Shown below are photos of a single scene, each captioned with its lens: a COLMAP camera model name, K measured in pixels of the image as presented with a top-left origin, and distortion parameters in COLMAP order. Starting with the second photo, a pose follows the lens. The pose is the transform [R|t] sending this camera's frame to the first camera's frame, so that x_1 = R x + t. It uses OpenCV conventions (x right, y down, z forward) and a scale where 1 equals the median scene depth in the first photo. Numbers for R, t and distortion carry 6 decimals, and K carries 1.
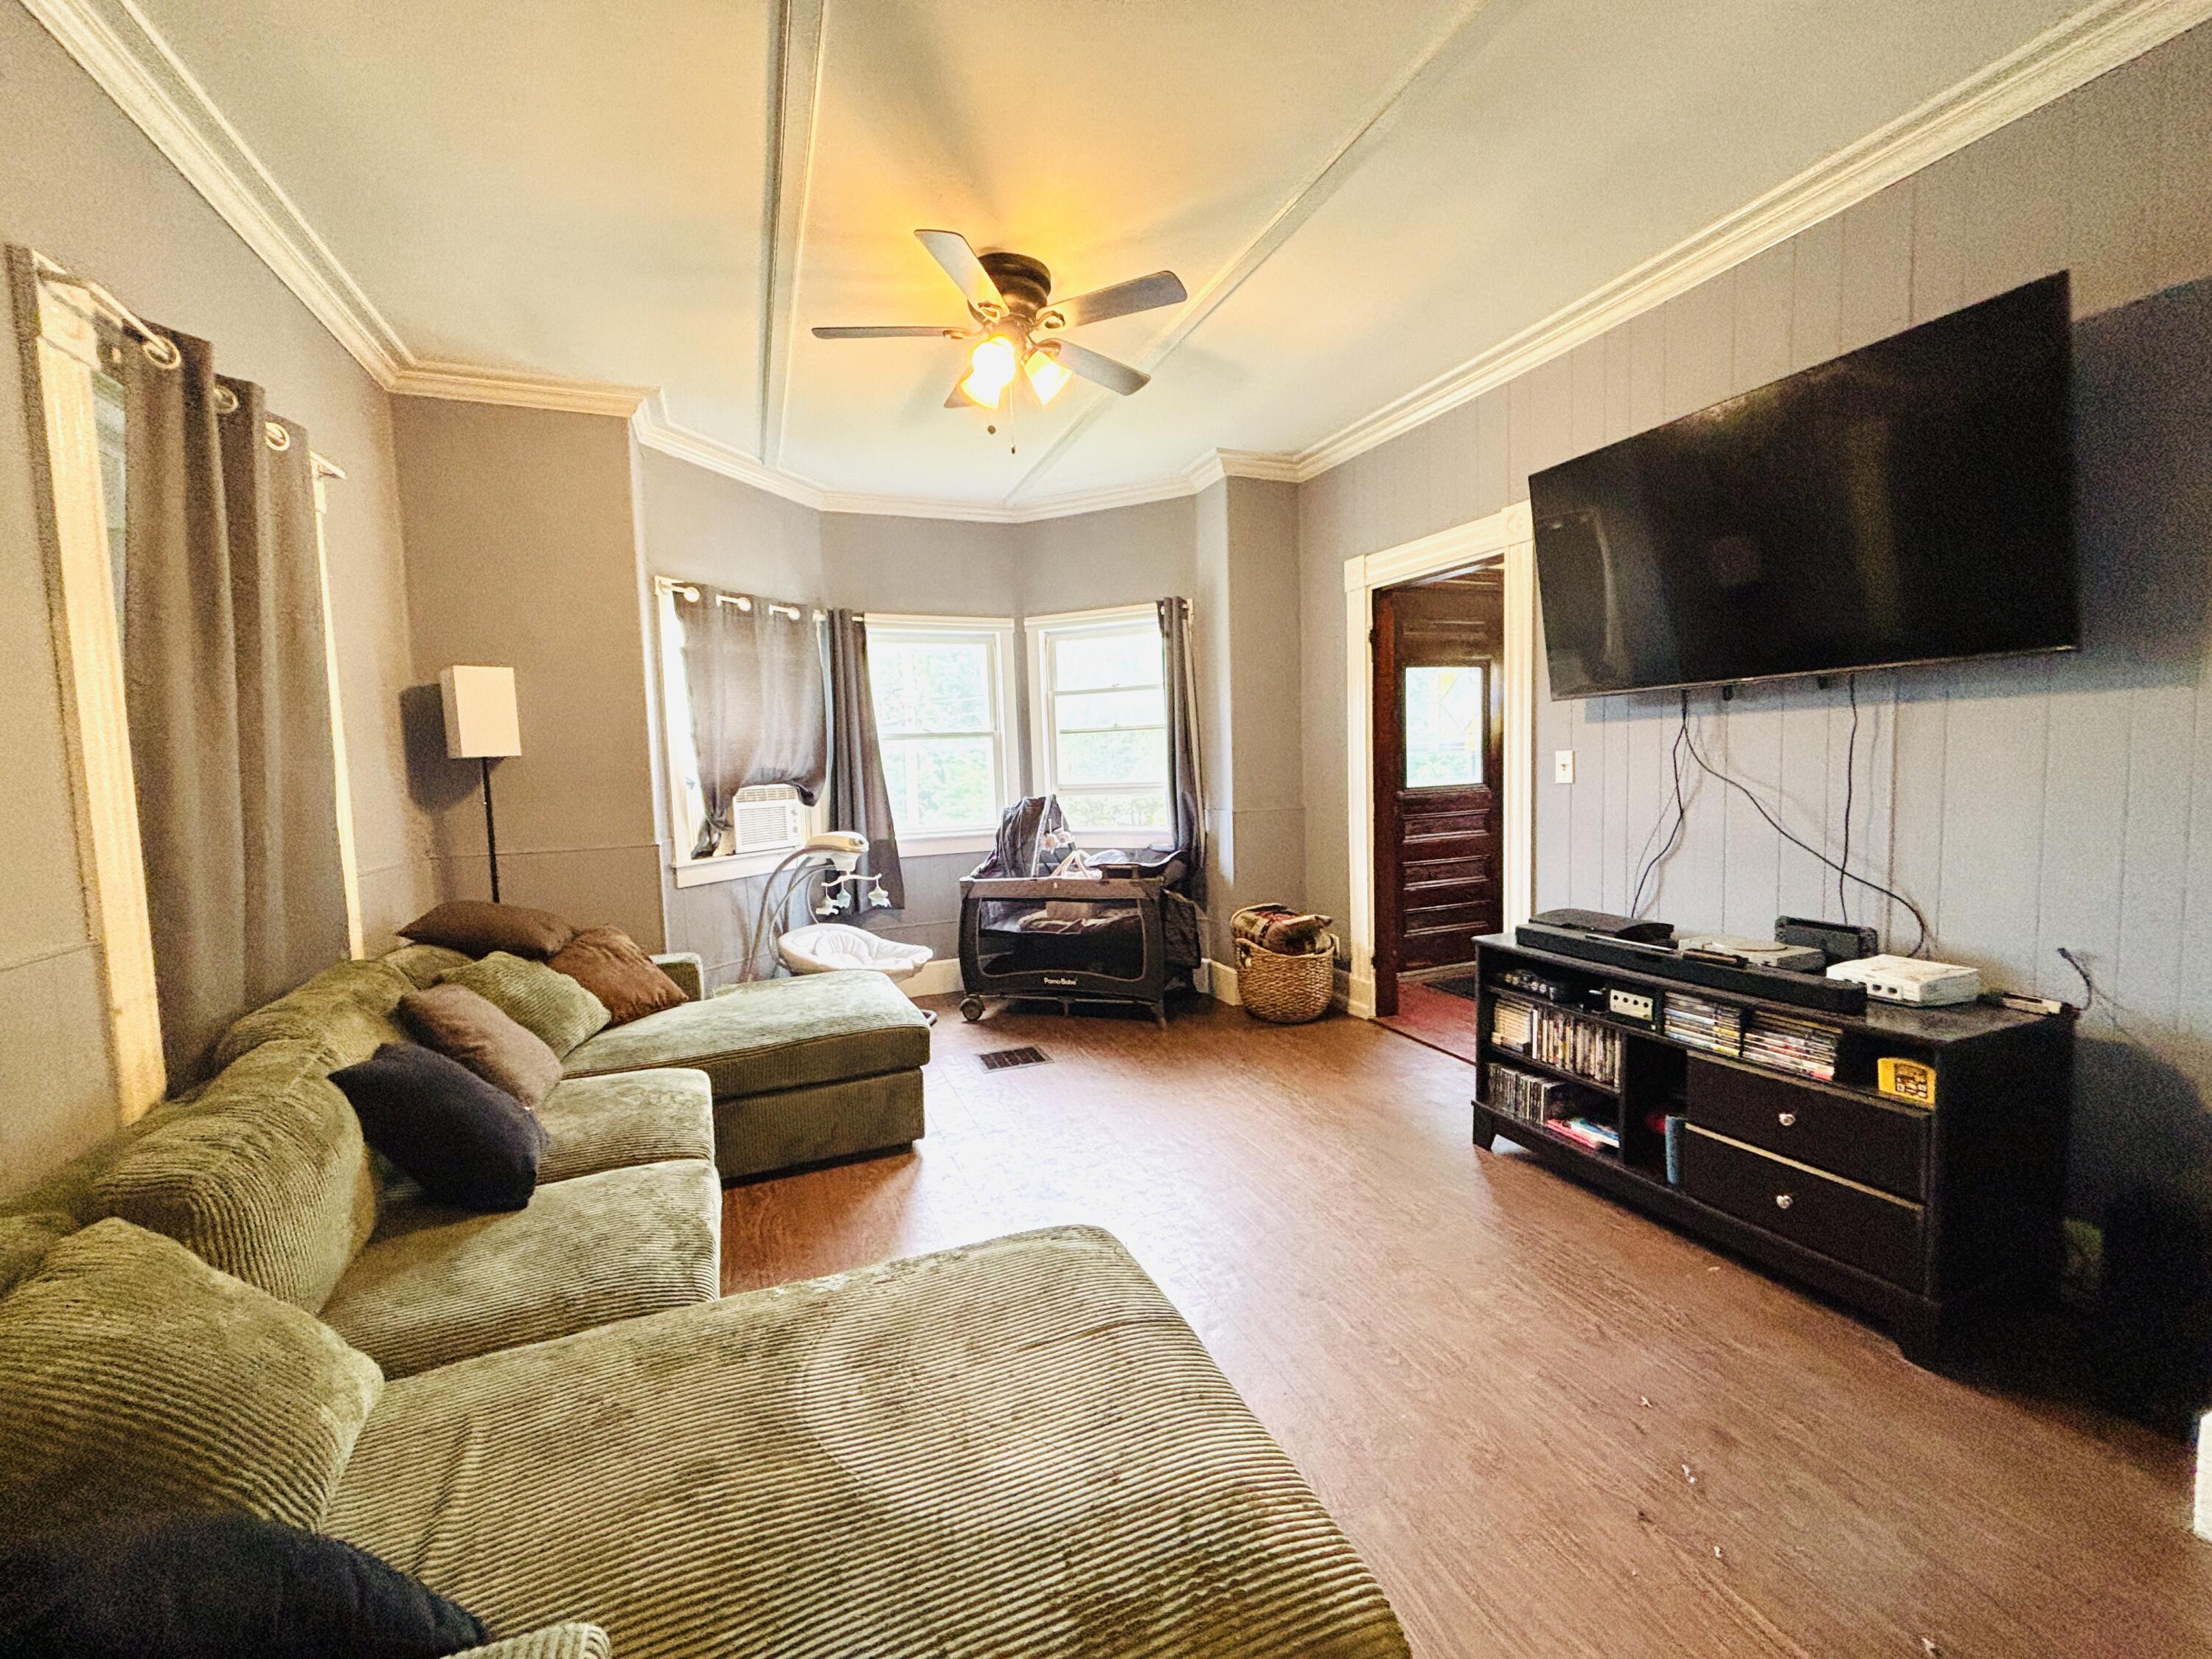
lens RADIAL K [[887.6, 0, 1106.0], [0, 887.6, 829.5], [0, 0, 1]] dist [0.001533, -0.000405]
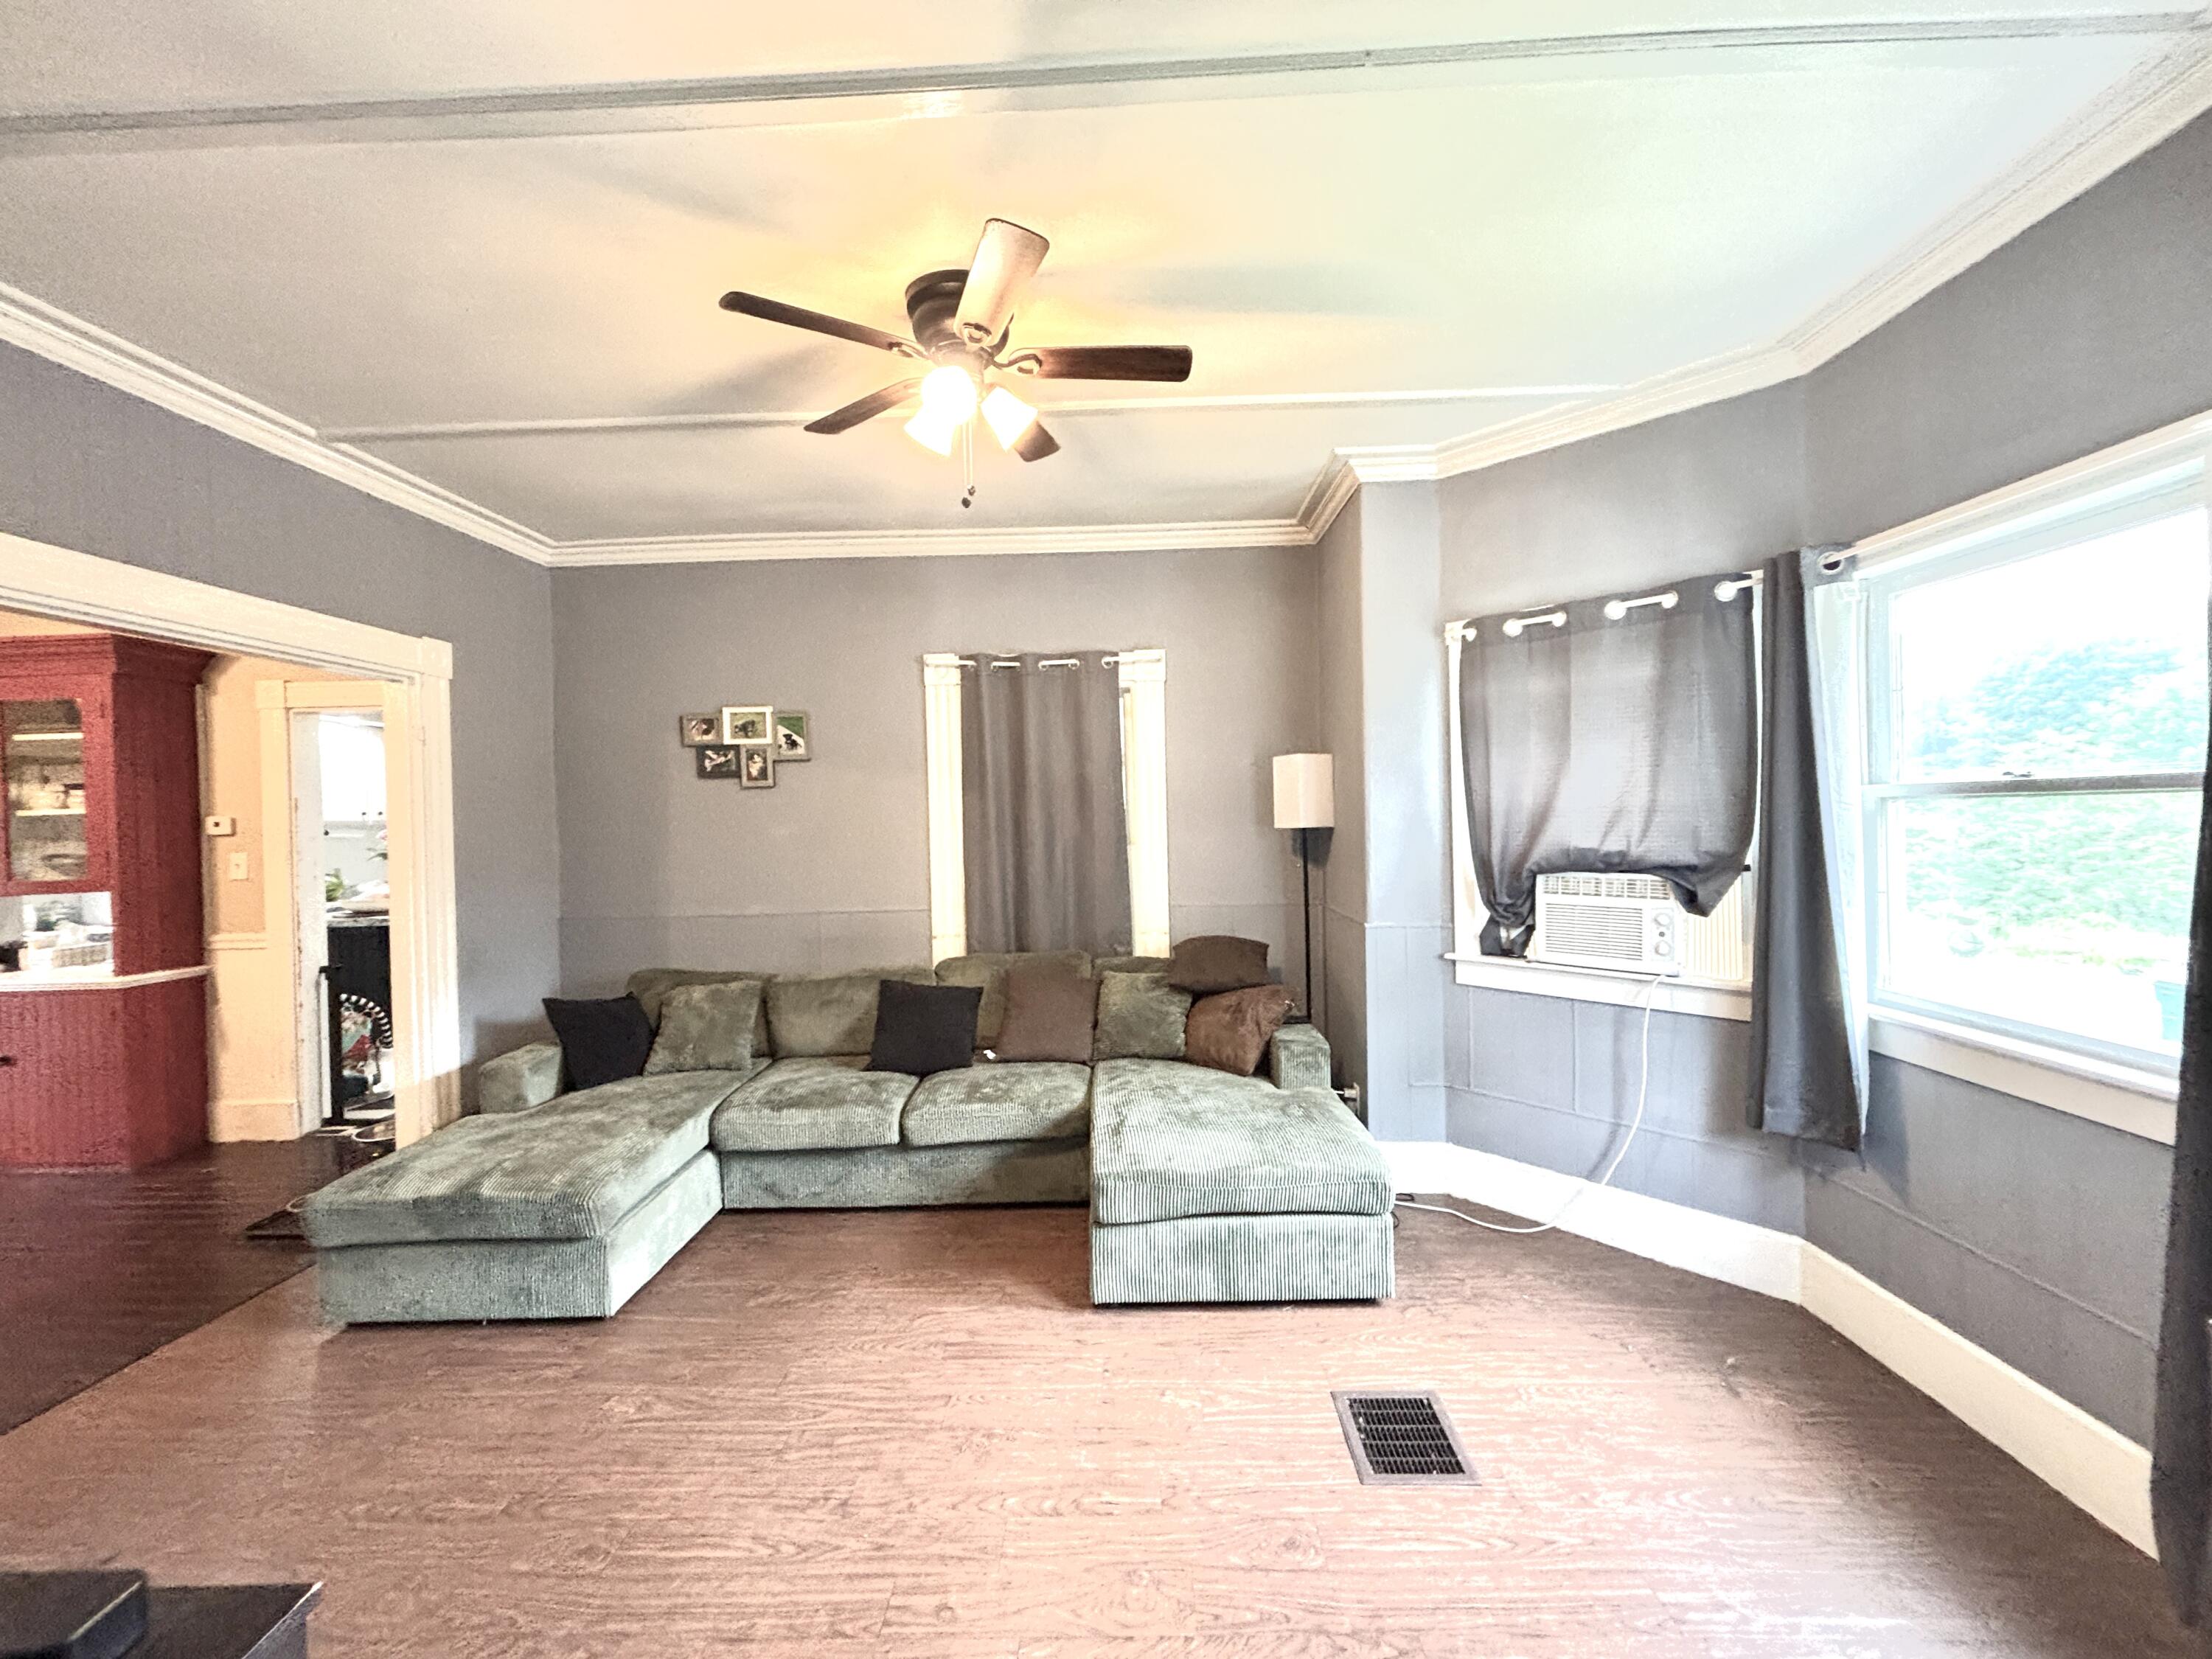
lens RADIAL K [[887.6, 0, 1106.0], [0, 887.6, 829.5], [0, 0, 1]] dist [0.001533, -0.000405]
pose [[-0.395471, 0.051777, -0.917018, 0.393701], [-0.037689, 0.996654, 0.072527, -0.118337], [0.917705, 0.063243, -0.392196, 0.931201]]
